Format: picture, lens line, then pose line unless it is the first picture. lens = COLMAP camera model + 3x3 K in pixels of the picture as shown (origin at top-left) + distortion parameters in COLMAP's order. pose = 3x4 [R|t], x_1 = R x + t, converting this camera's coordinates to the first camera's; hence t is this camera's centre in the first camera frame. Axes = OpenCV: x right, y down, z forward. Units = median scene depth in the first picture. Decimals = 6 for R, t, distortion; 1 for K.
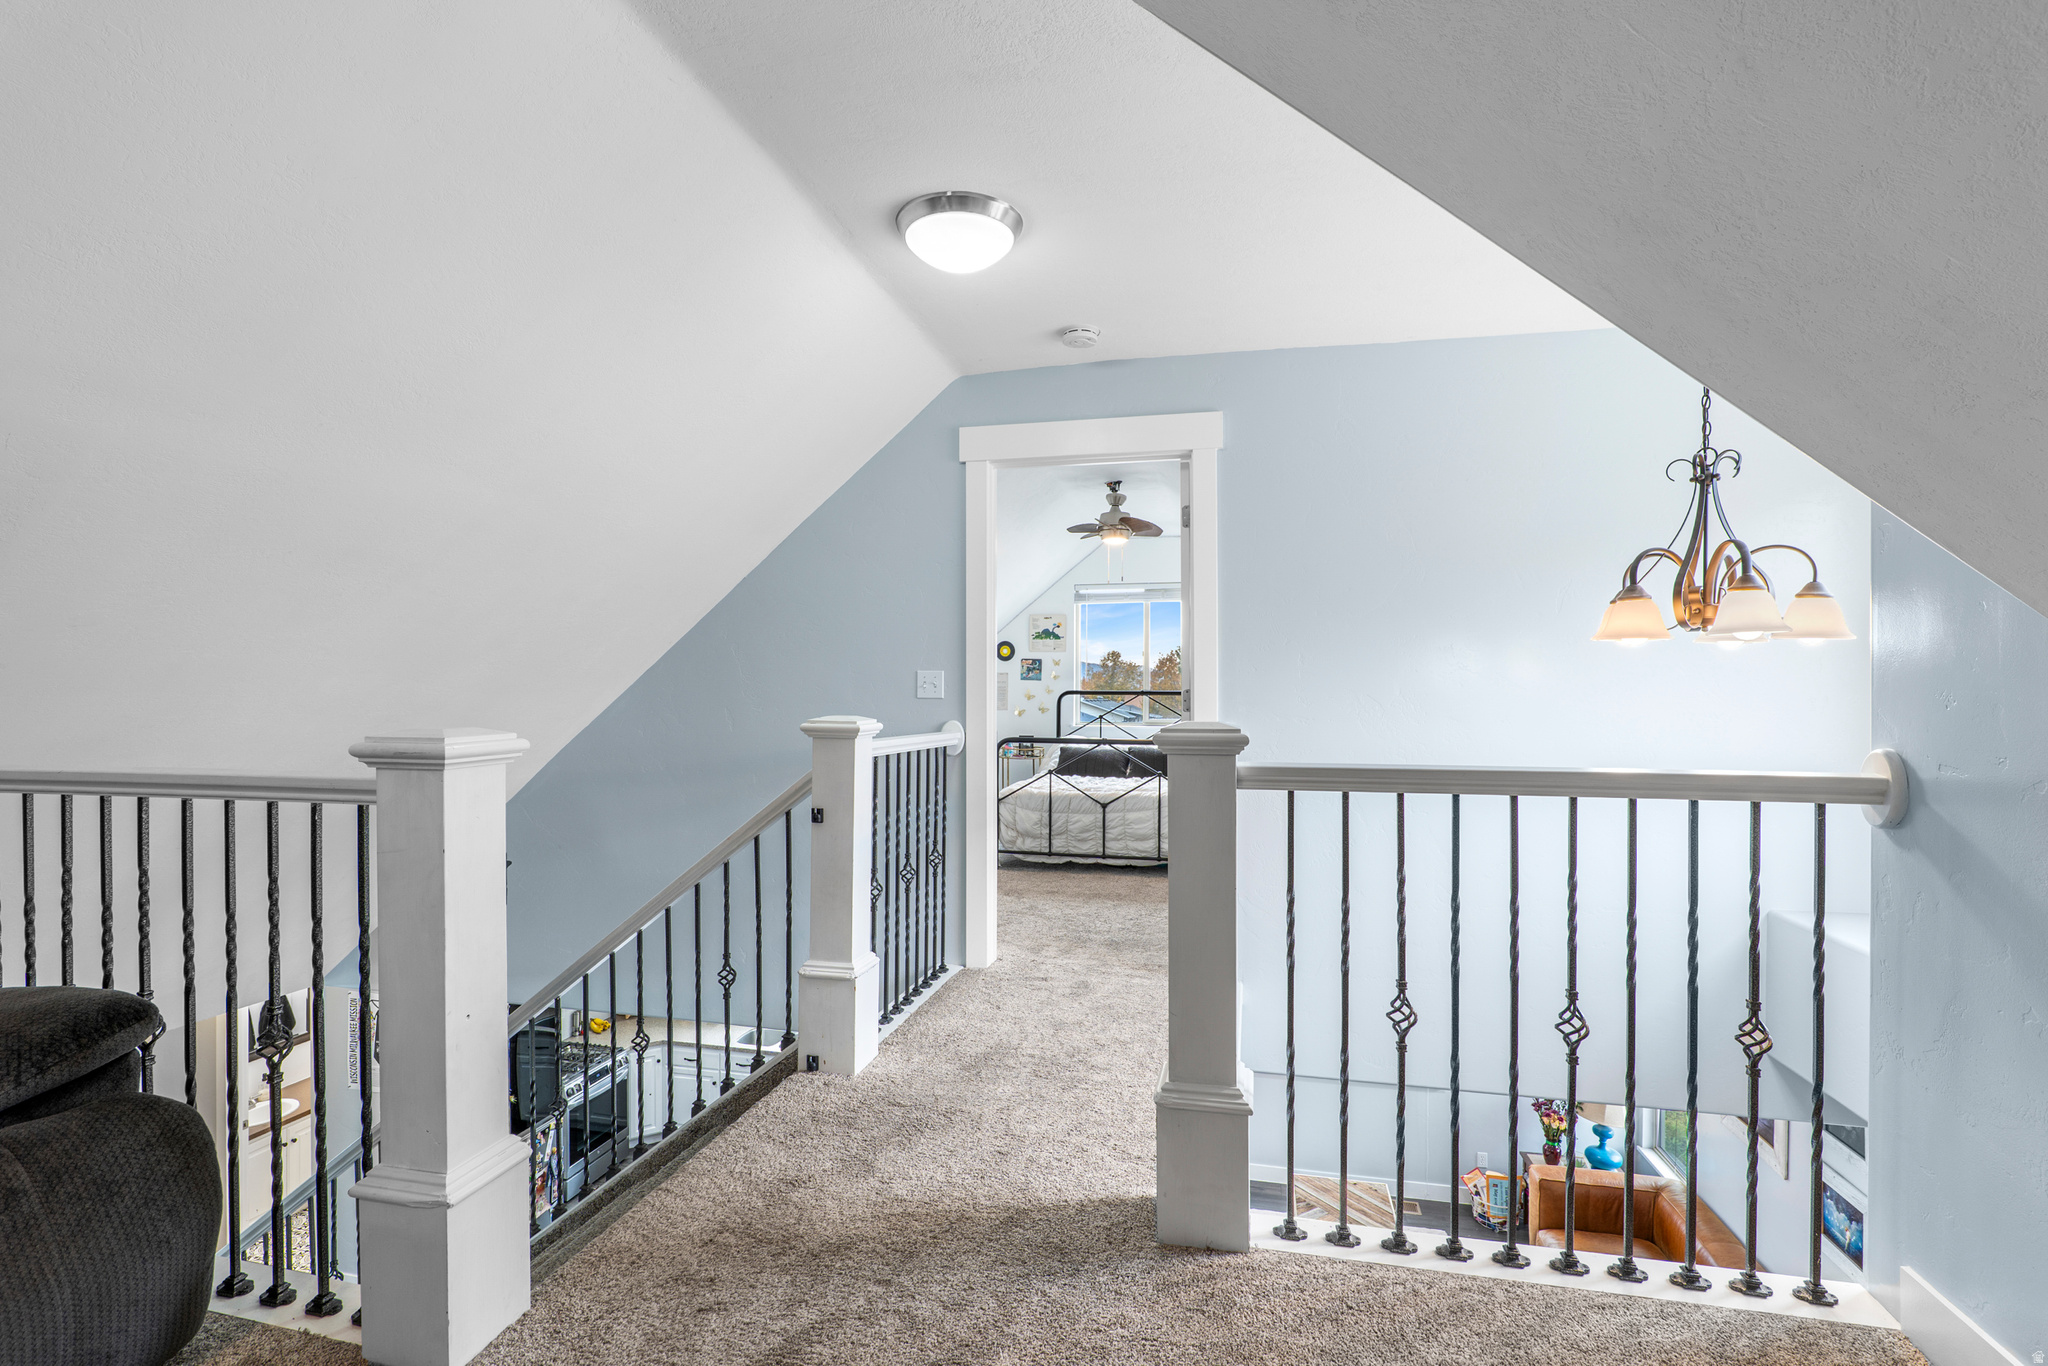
lens RADIAL K [[954.0, 0, 1023.1], [0, 954.0, 693.4], [0, 0, 1]] dist [-0.024339, 0.004786]
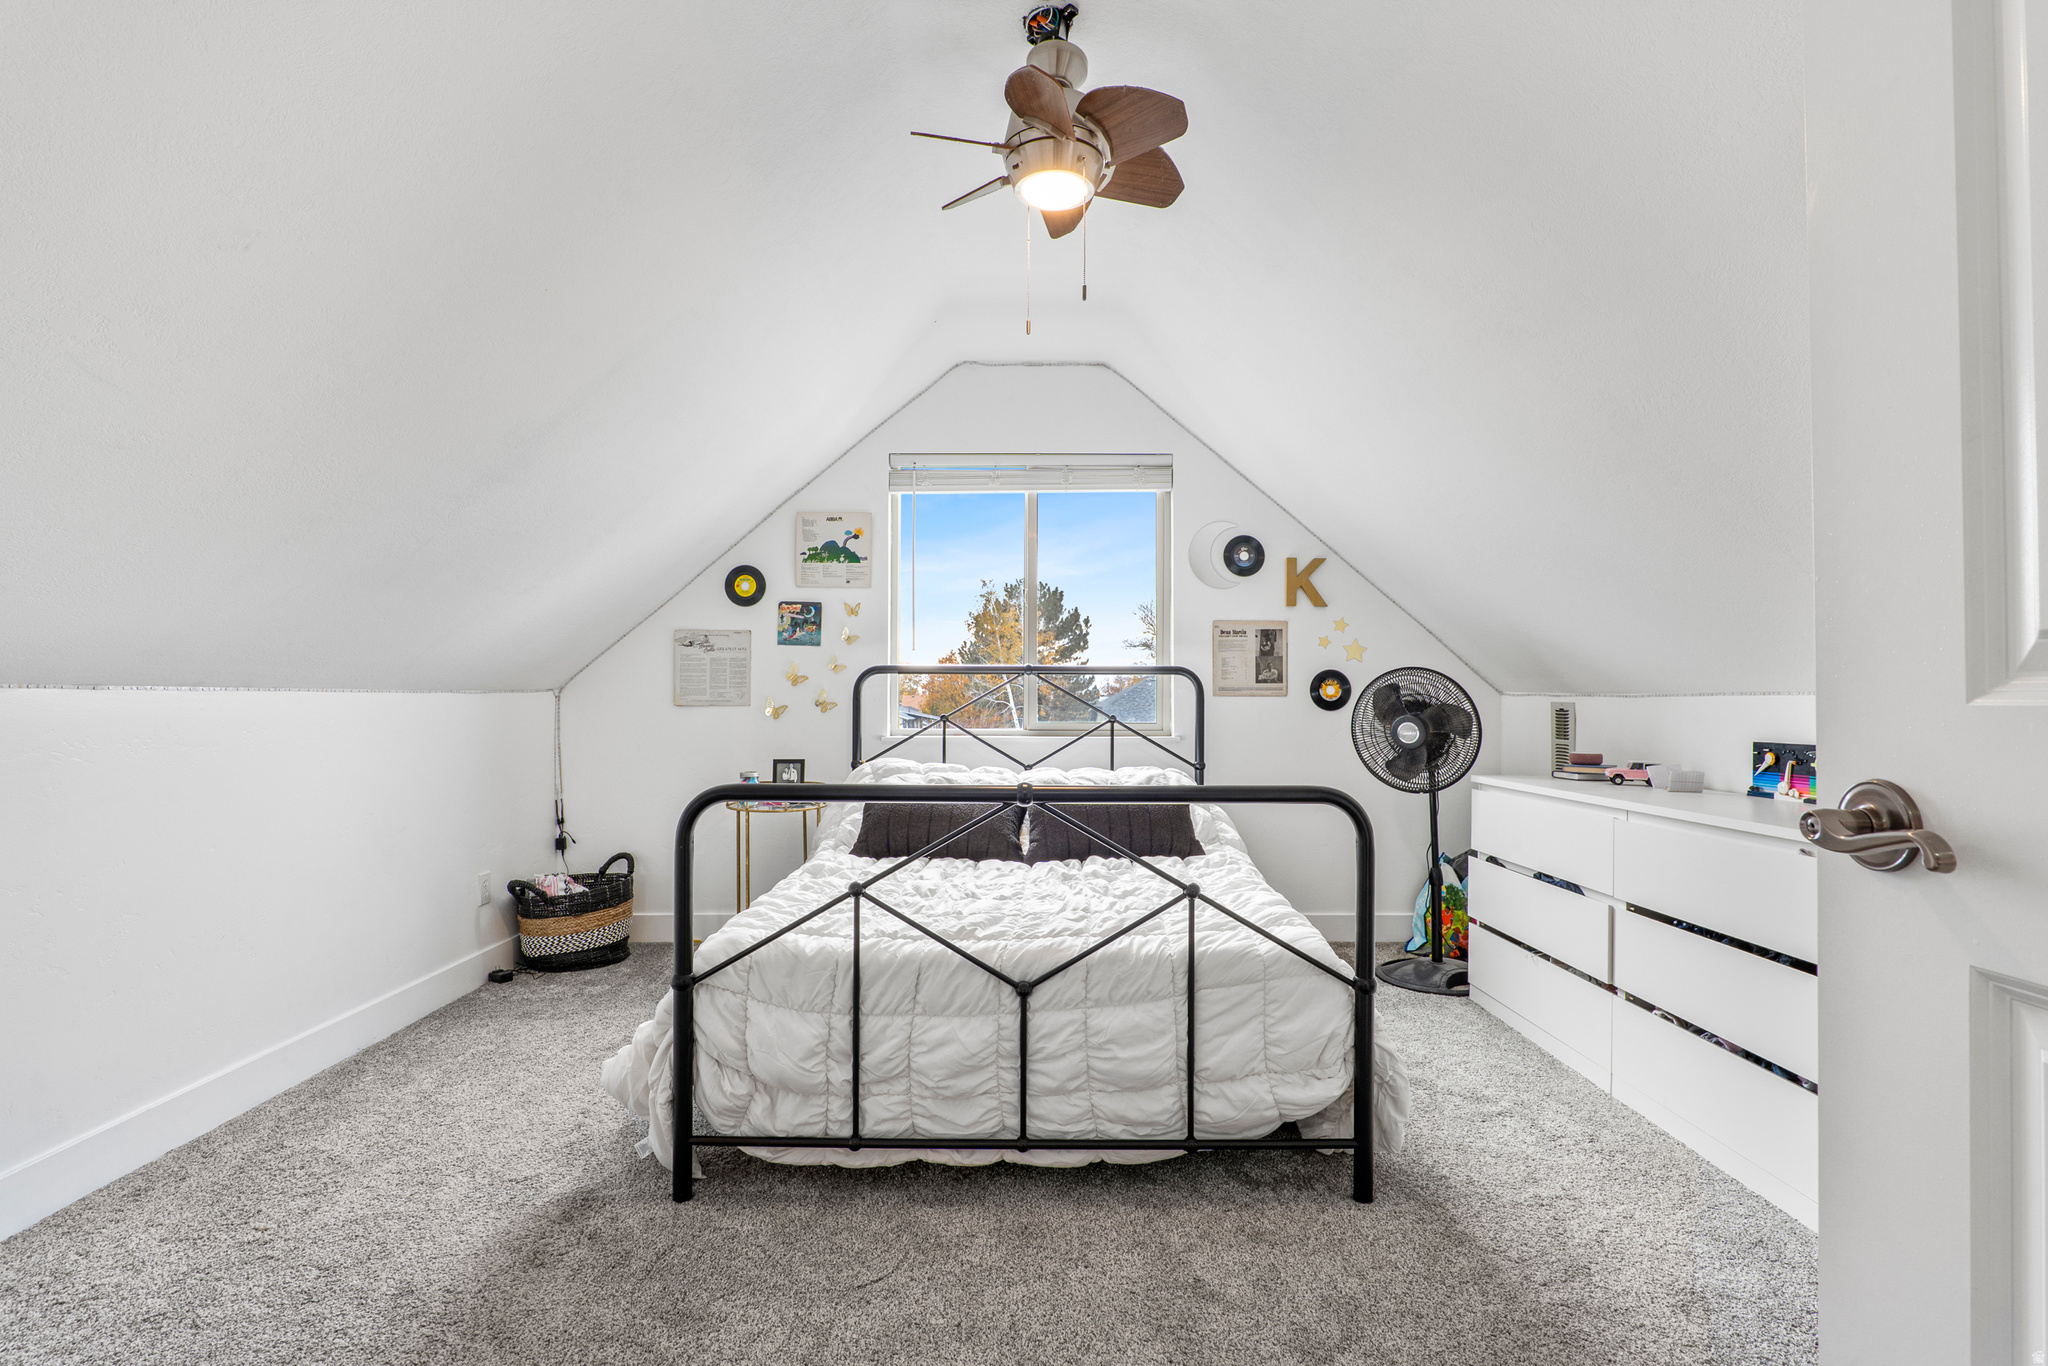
lens RADIAL K [[954.0, 0, 1021.8], [0, 954.0, 687.5], [0, 0, 1]] dist [-0.024339, 0.004786]
pose [[0.972641, 0.000420, 0.232313, 0.007956], [0.001316, 0.999972, -0.007320, 0.015664], [-0.232309, 0.007425, 0.972614, 0.670198]]
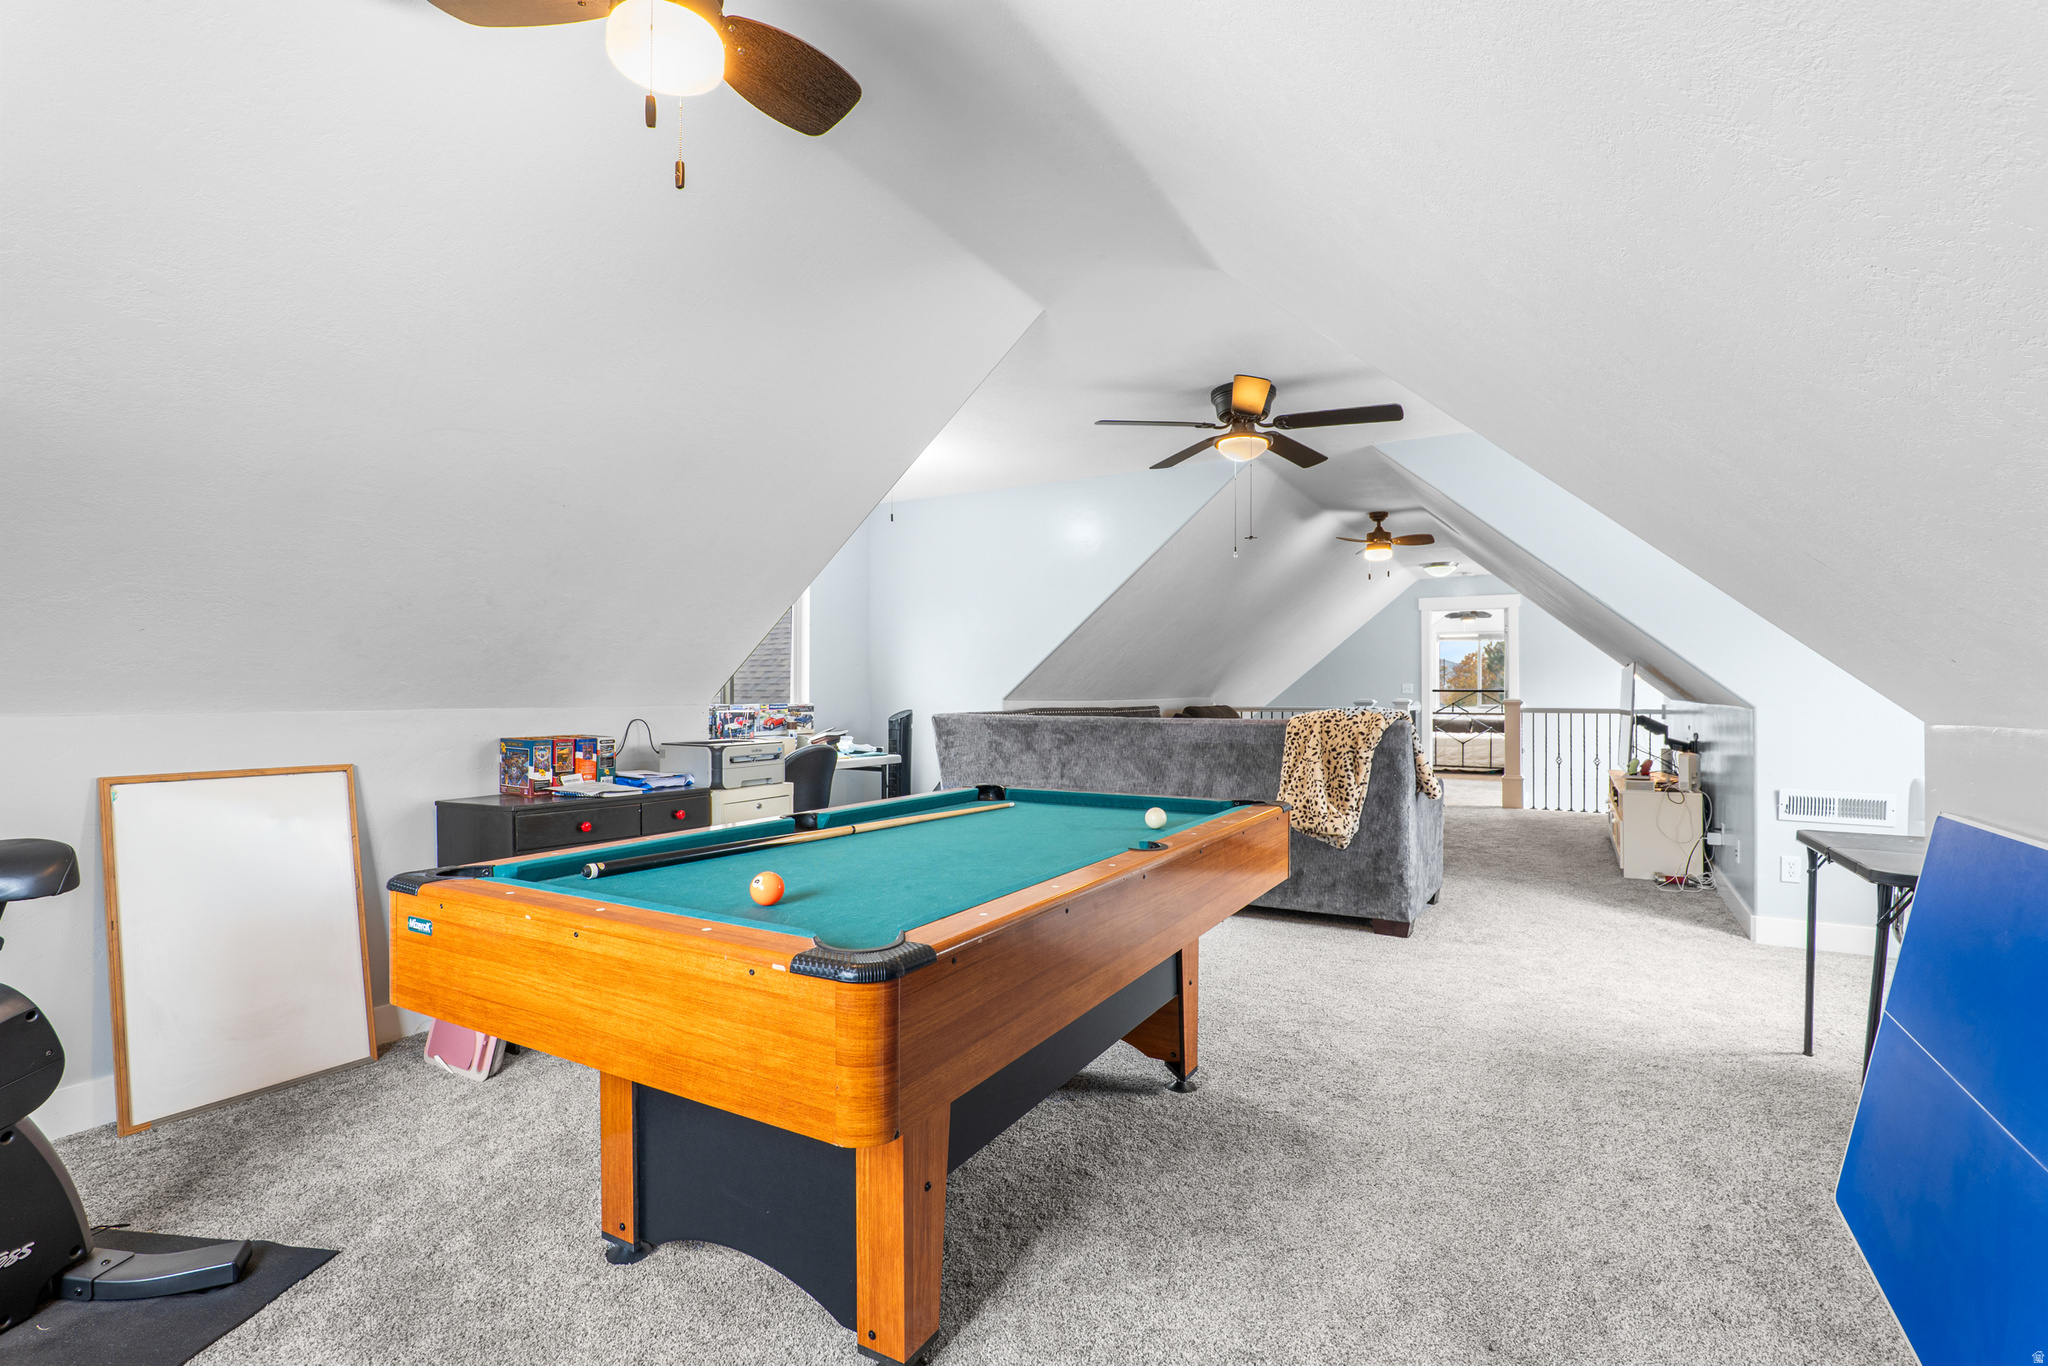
lens RADIAL K [[954.0, 0, 1025.0], [0, 954.0, 693.3], [0, 0, 1]] dist [-0.024339, 0.004786]
pose [[0.958811, -0.003739, -0.284021, -0.251892], [0.004720, 0.999985, 0.002770, -0.006010], [0.284006, -0.003997, 0.958814, -1.330136]]
